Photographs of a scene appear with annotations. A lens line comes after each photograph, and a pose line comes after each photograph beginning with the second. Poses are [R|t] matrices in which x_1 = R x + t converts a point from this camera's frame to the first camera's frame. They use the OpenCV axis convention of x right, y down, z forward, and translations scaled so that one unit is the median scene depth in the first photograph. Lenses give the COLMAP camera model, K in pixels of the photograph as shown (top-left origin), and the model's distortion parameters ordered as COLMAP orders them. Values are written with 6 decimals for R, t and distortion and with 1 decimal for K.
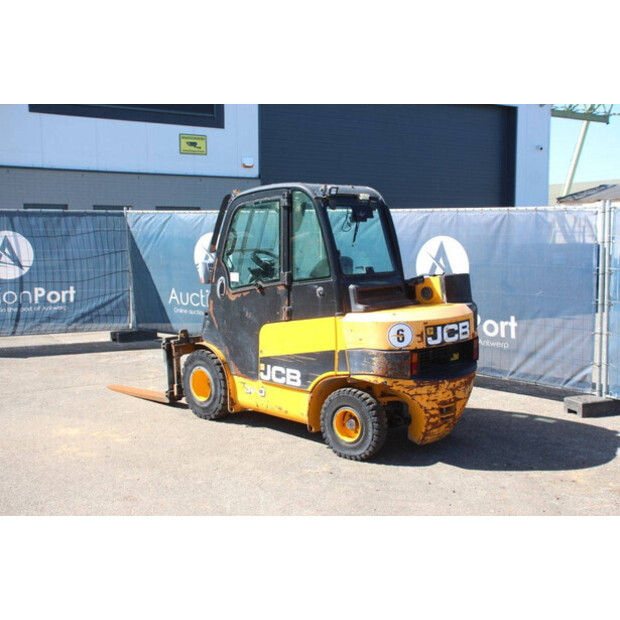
lens RADIAL K [[735.4, 0, 310.6], [0, 735.4, 315.7], [0, 0, 1]] dist [0.002713, 0.000000]
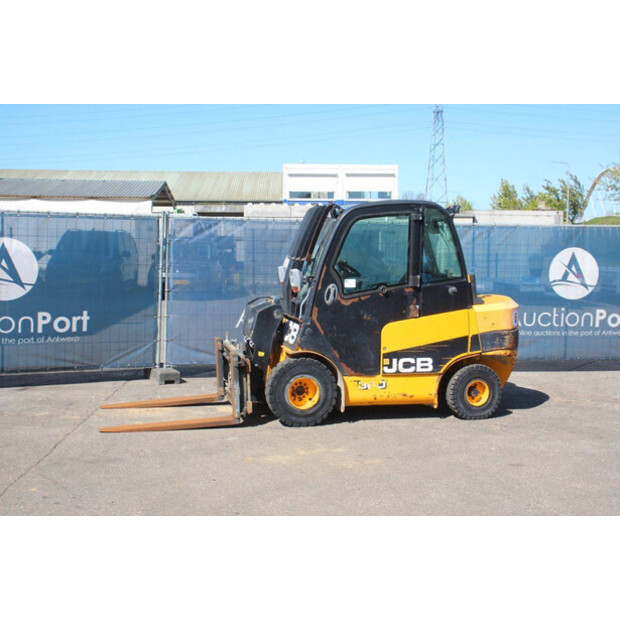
lens RADIAL K [[839.3, 0, 307.8], [0, 839.3, 306.7], [0, 0, 1]] dist [0.055544, 0.000000]
pose [[0.531674, -0.061940, 0.844681, -1.272358], [0.084179, 0.996249, 0.020070, -0.052400], [-0.842755, 0.060434, 0.534894, 0.434139]]
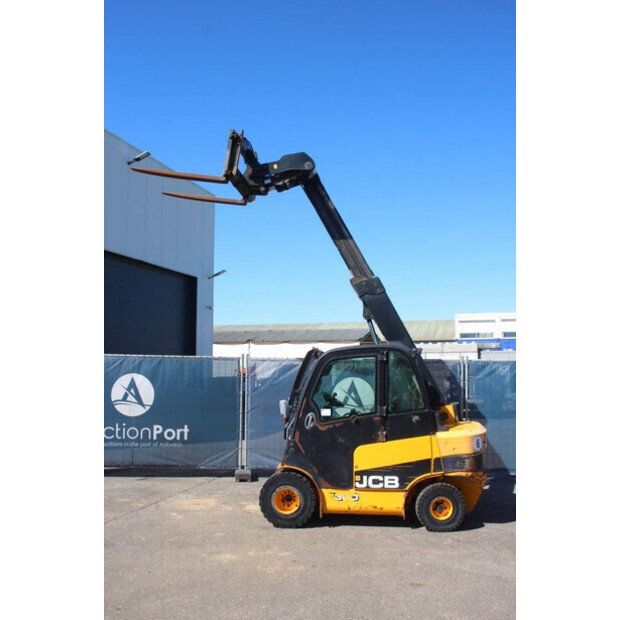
lens RADIAL K [[574.8, 0, 310.6], [0, 574.8, 315.6], [0, 0, 1]] dist [-0.084234, 0.000000]
pose [[0.774097, 0.058553, 0.630353, -0.854254], [0.065644, 0.982922, -0.171916, -0.051846], [-0.629655, 0.174458, 0.757033, 0.222655]]
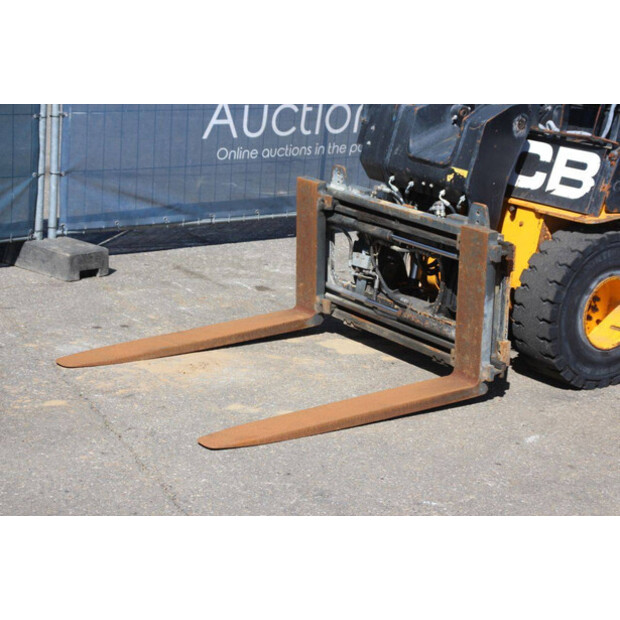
lens RADIAL K [[1438.3, 0, 319.0], [0, 1438.3, 303.0], [0, 0, 1]] dist [0.349993, 0.000000]
pose [[0.173162, -0.234745, 0.956509, -1.154663], [0.062486, 0.971842, 0.227196, -0.135621], [-0.982909, 0.020427, 0.182954, 1.165905]]
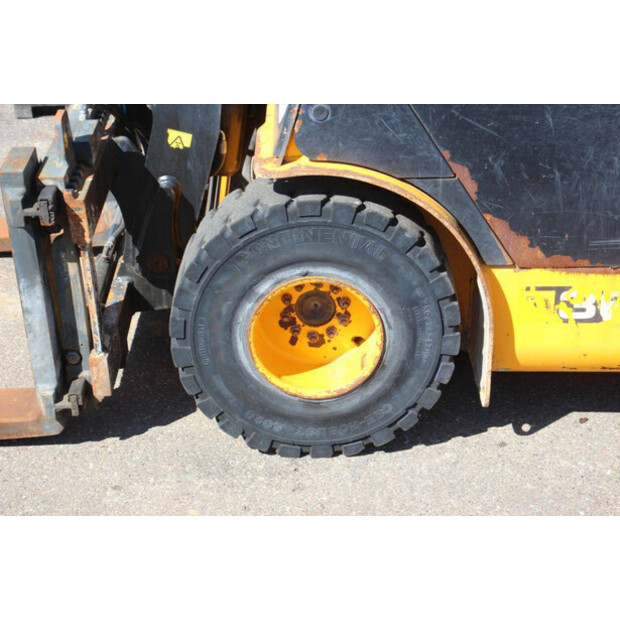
lens RADIAL K [[1347.5, 0, 314.8], [0, 1347.5, 312.7], [0, 0, 1]] dist [0.311852, 0.000000]
pose [[0.710026, -0.313902, 0.630340, -0.489566], [0.085091, 0.926833, 0.365704, -0.086146], [-0.699015, -0.206024, 0.684786, 0.805772]]
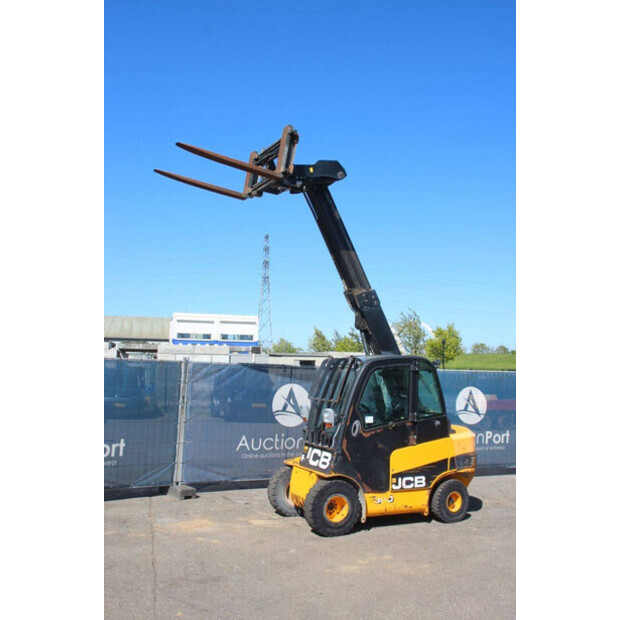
lens RADIAL K [[616.9, 0, 302.3], [0, 616.9, 316.2], [0, 0, 1]] dist [-0.066298, 0.000000]
pose [[0.335313, 0.089321, 0.937863, -1.350546], [0.082416, 0.988898, -0.123647, -0.121414], [-0.938495, 0.118755, 0.324229, 0.783101]]
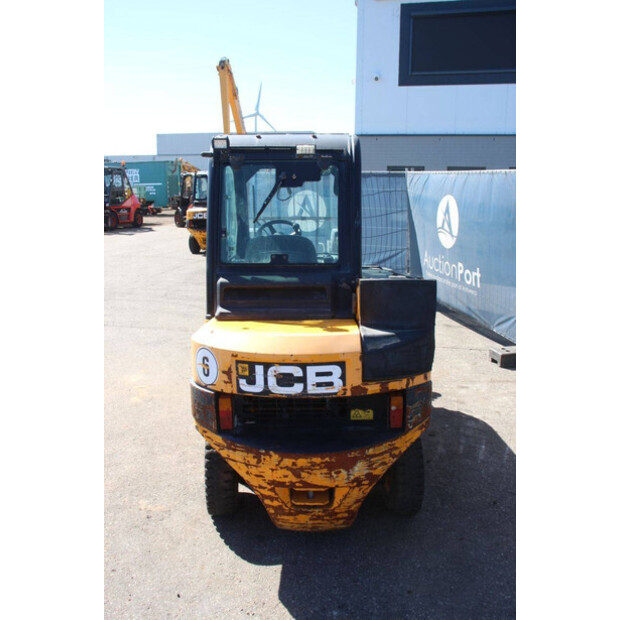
lens RADIAL K [[569.6, 0, 322.3], [0, 569.6, 322.7], [0, 0, 1]] dist [-0.062246, 0.000000]
pose [[0.704006, 0.170812, -0.689347, 0.480398], [-0.087289, 0.984097, 0.154702, -0.087811], [0.704809, -0.048739, 0.707720, 0.645728]]
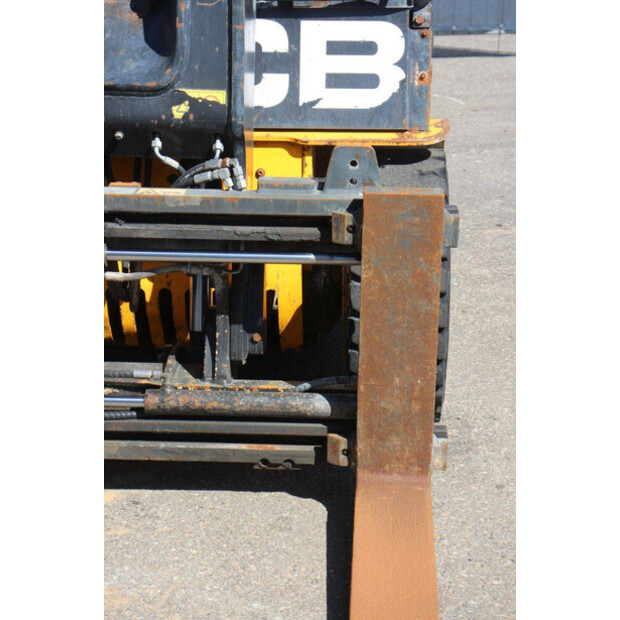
lens RADIAL K [[1438.3, 0, 302.3], [0, 1438.3, 301.7], [0, 0, 1]] dist [0.349993, 0.000000]
pose [[-0.660199, -0.220576, 0.717972, -0.556687], [0.085226, 0.927732, 0.363387, -0.103369], [-0.746240, 0.301098, -0.593689, 1.546230]]
